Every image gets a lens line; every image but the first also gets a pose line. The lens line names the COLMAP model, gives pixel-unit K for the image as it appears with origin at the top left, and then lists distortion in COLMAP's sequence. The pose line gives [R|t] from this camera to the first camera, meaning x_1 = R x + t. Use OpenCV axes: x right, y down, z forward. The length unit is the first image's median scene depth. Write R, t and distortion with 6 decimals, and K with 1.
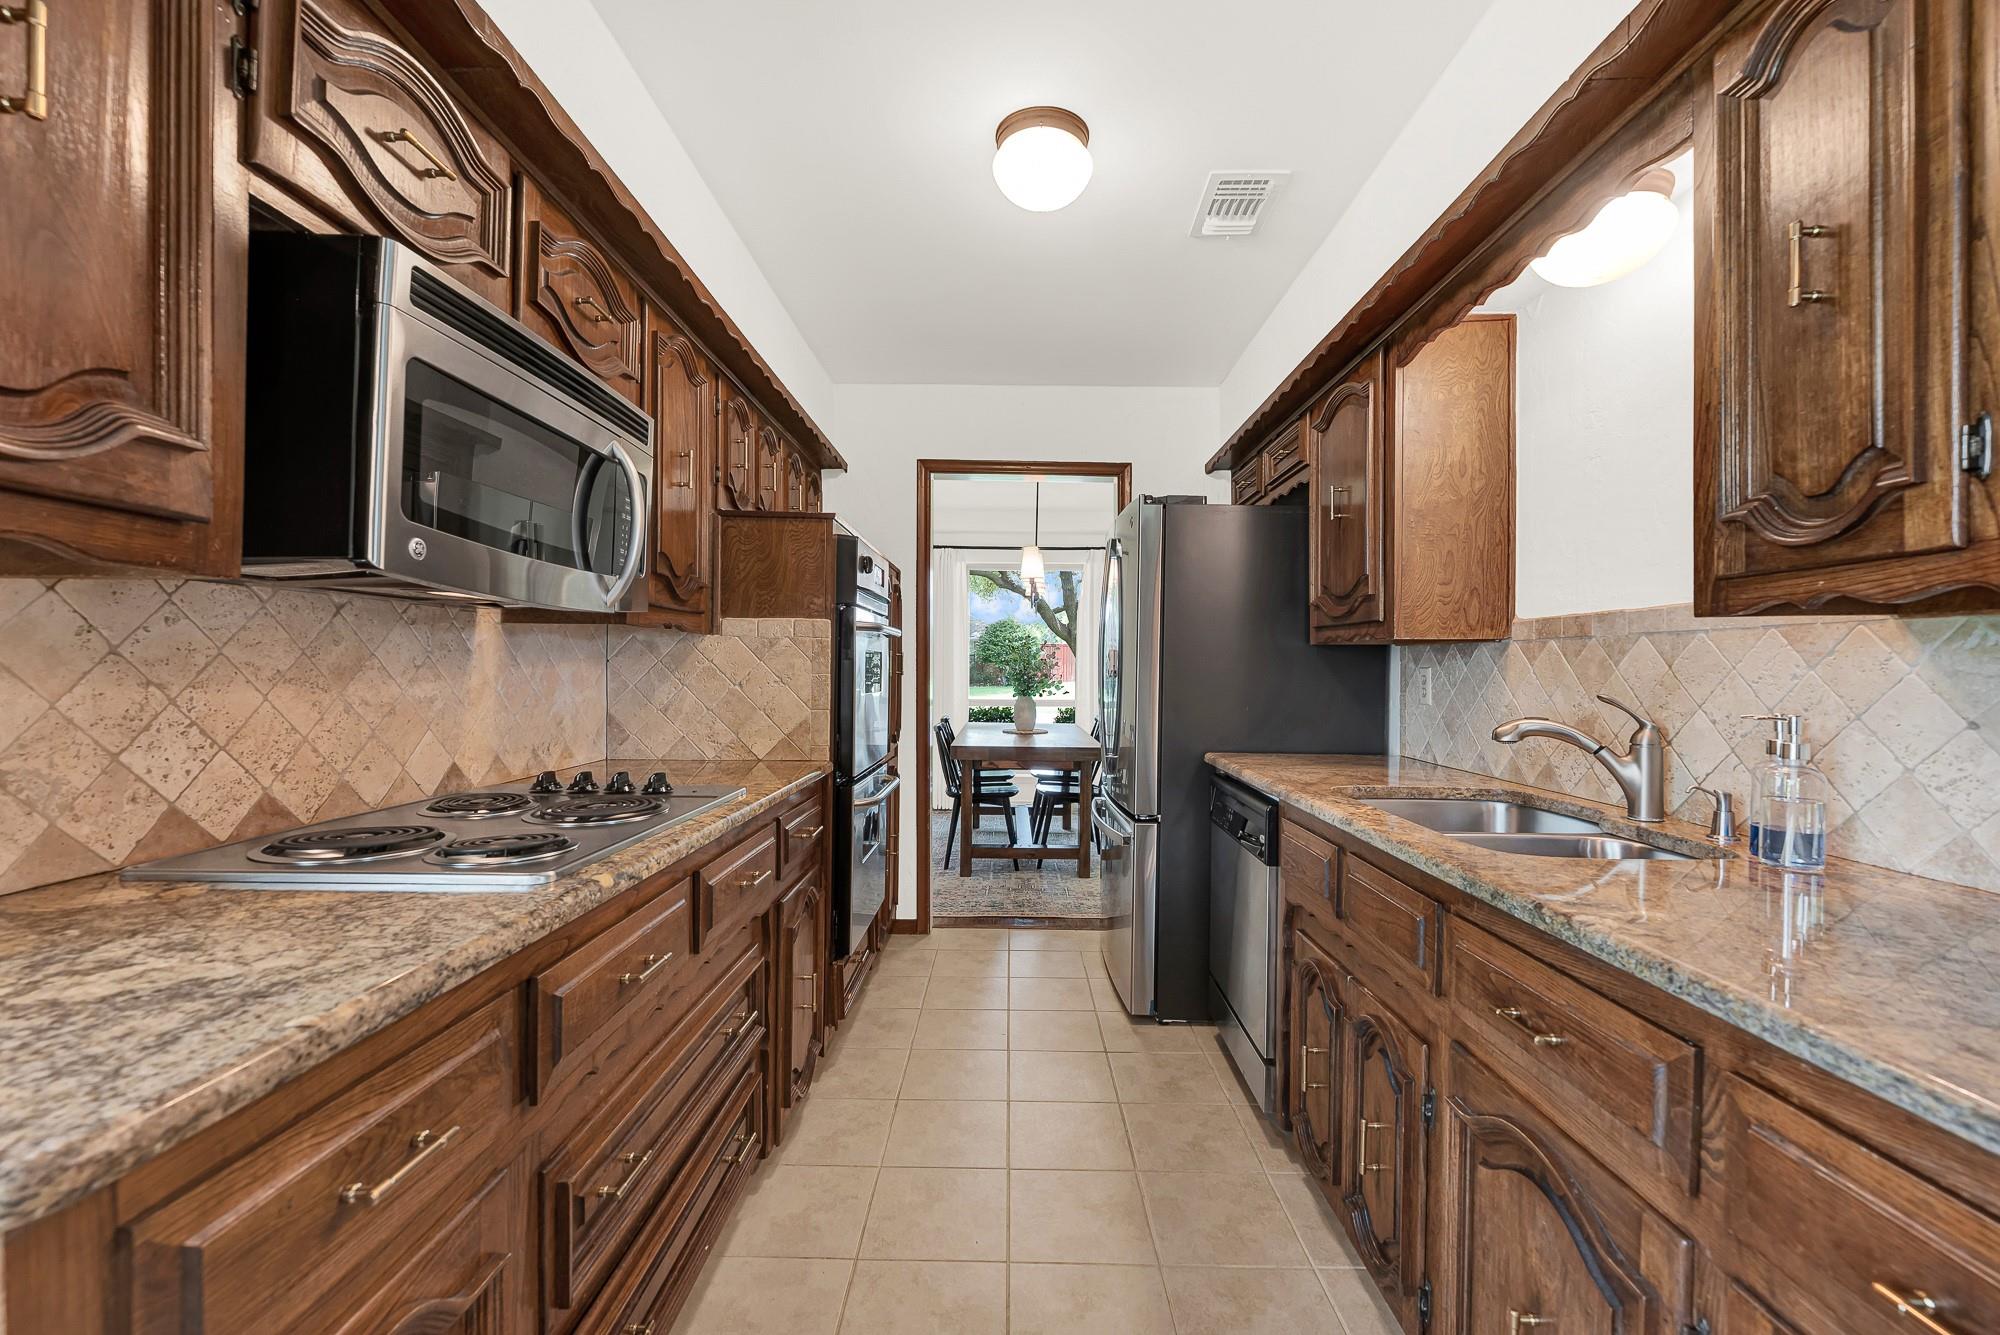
lens RADIAL K [[824.9, 0, 994.2], [0, 824.9, 679.5], [0, 0, 1]] dist [-0.001165, 0.000000]
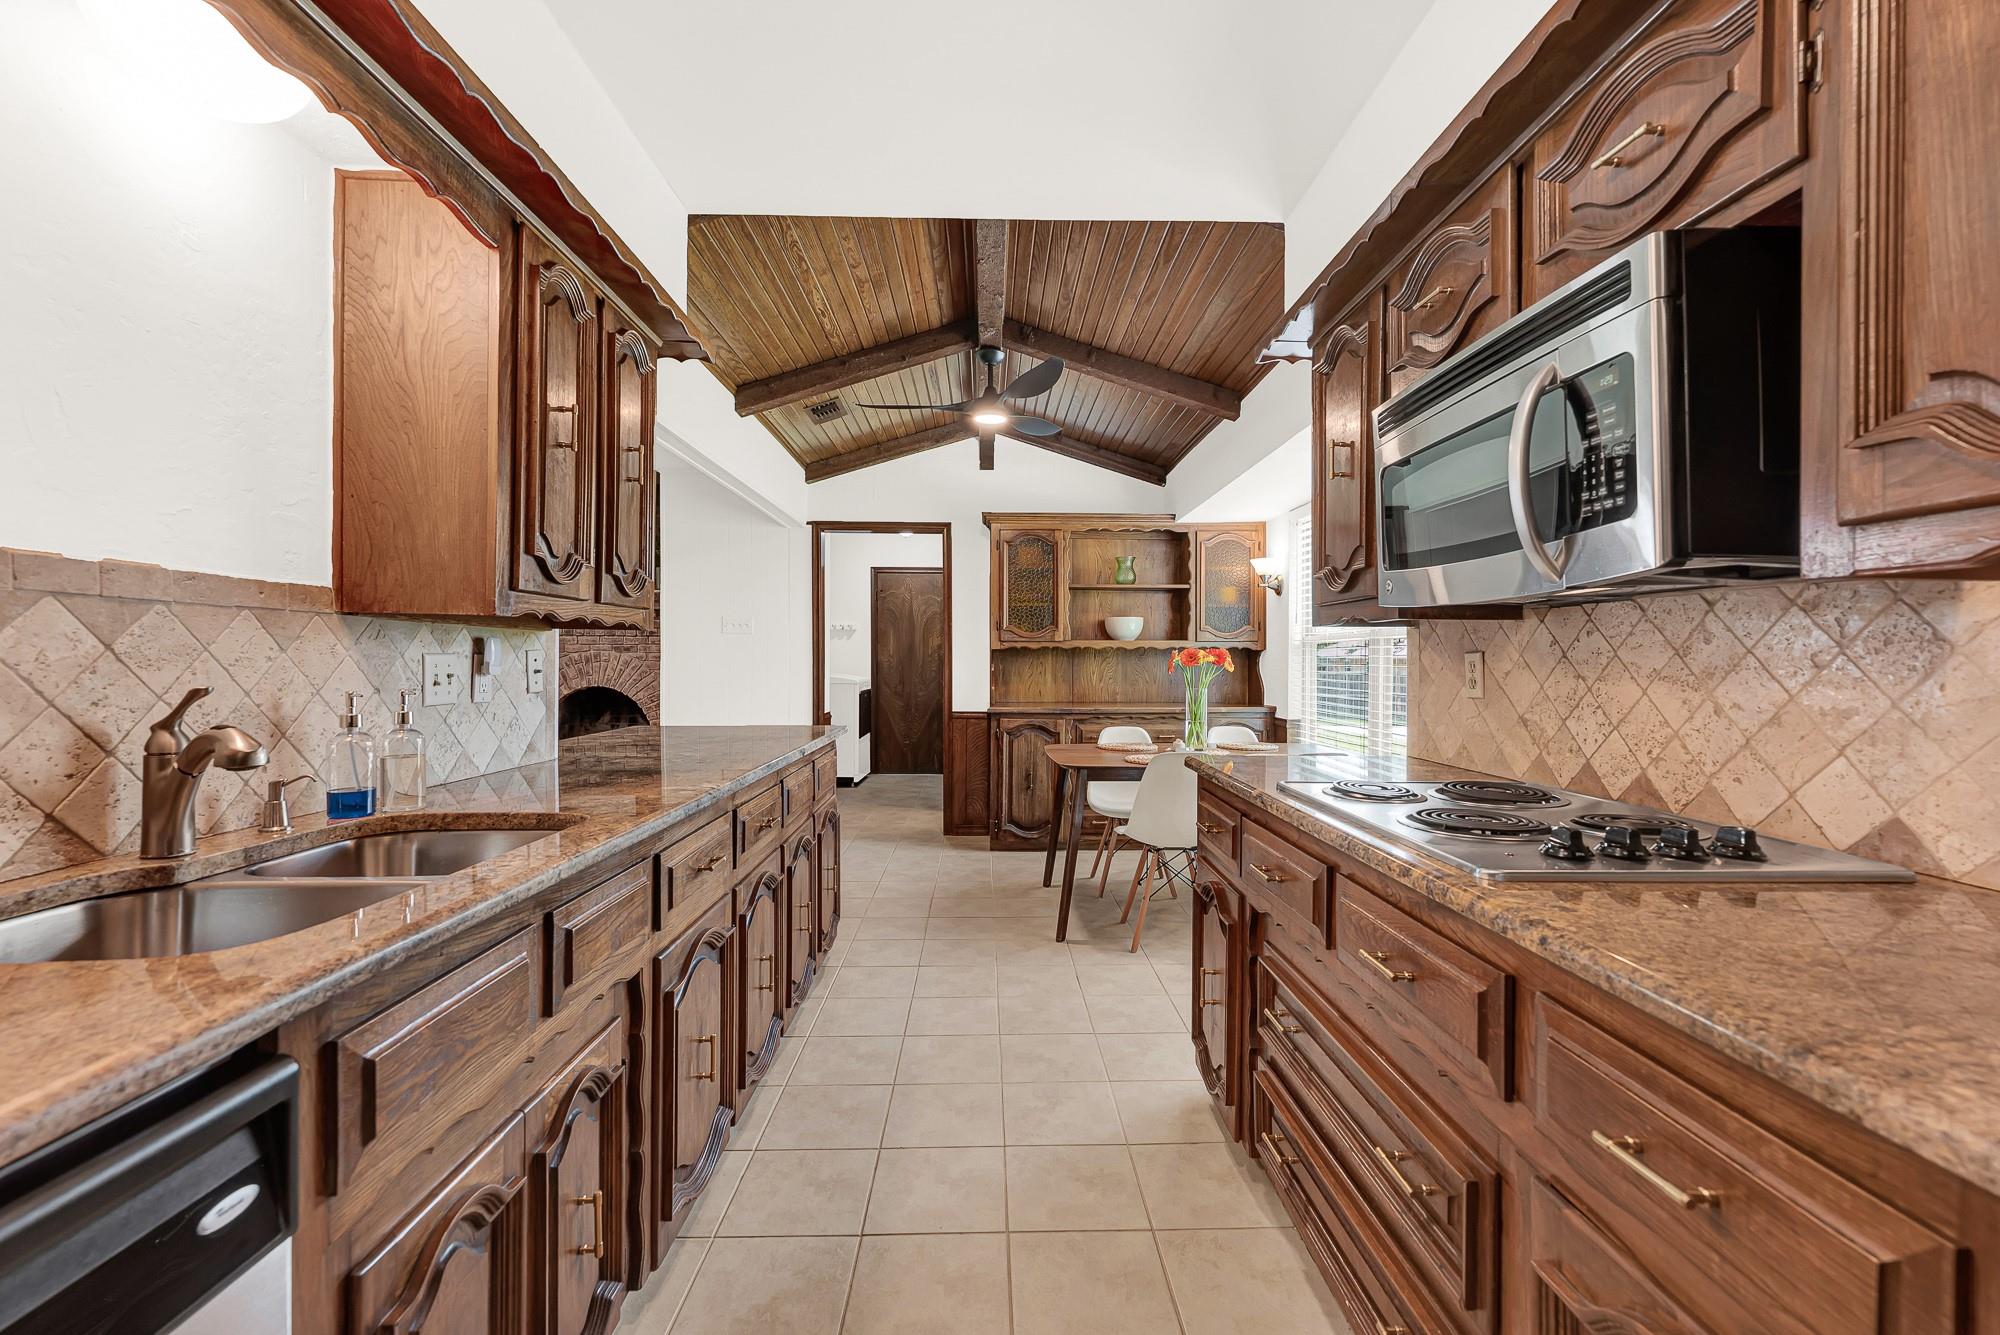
lens RADIAL K [[820.6, 0, 1001.4], [0, 820.6, 665.6], [0, 0, 1]] dist [-0.003069, 0.000212]
pose [[-0.999245, -0.010882, -0.037307, 0.082964], [-0.011619, 0.999740, 0.019601, -0.029675], [0.037084, 0.020020, -0.999112, 2.274179]]
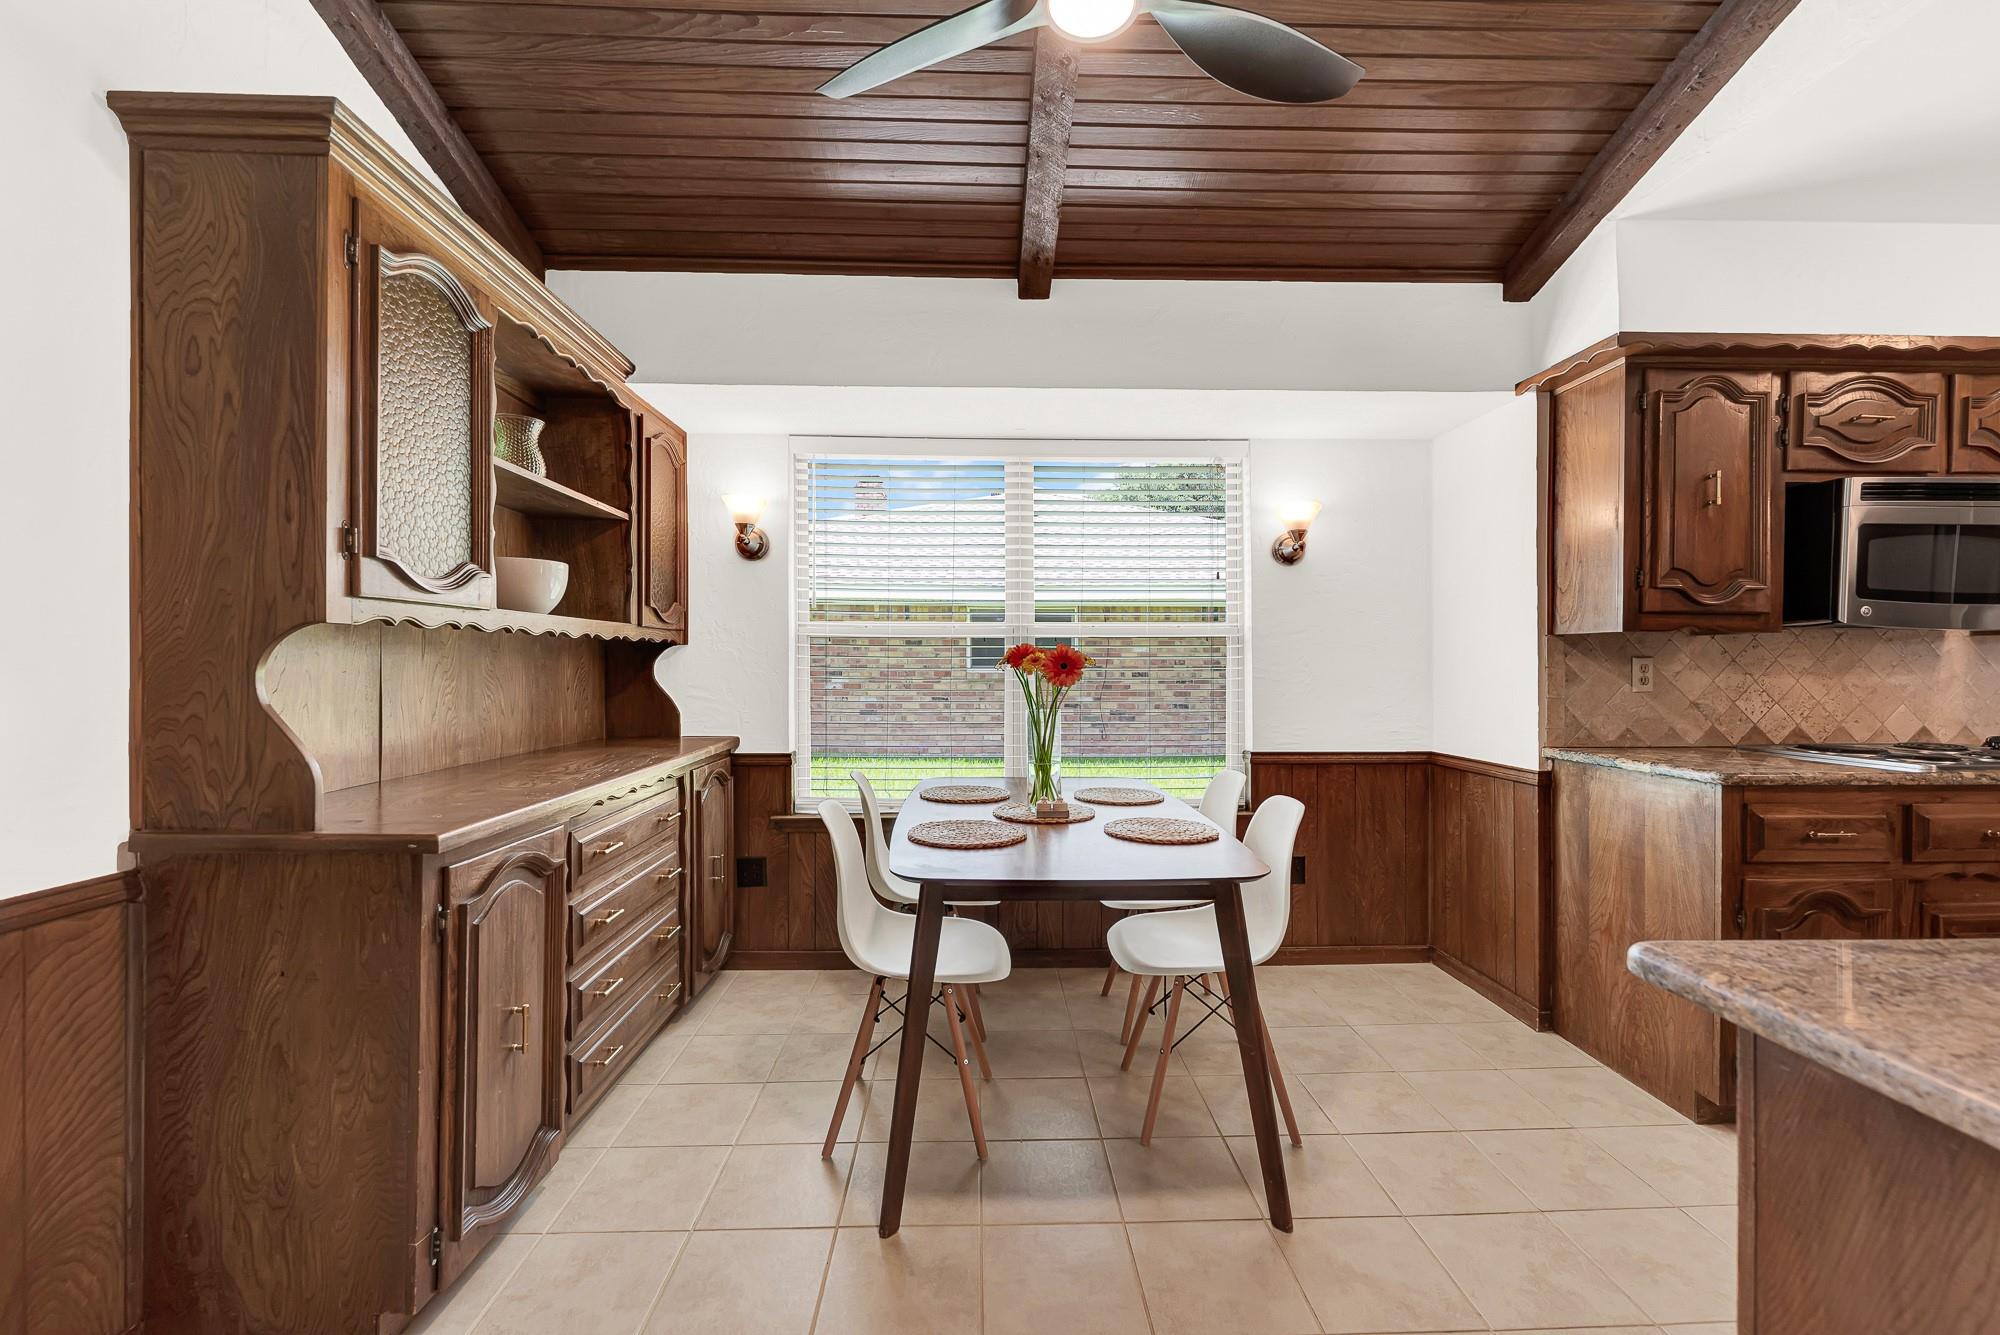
lens RADIAL K [[820.6, 0, 1001.4], [0, 820.6, 665.6], [0, 0, 1]] dist [-0.003069, 0.000212]
pose [[0.047379, -0.009701, -0.998830, 1.193726], [-0.012720, 0.999866, -0.010314, 0.031985], [0.998796, 0.013194, 0.047250, -1.219013]]
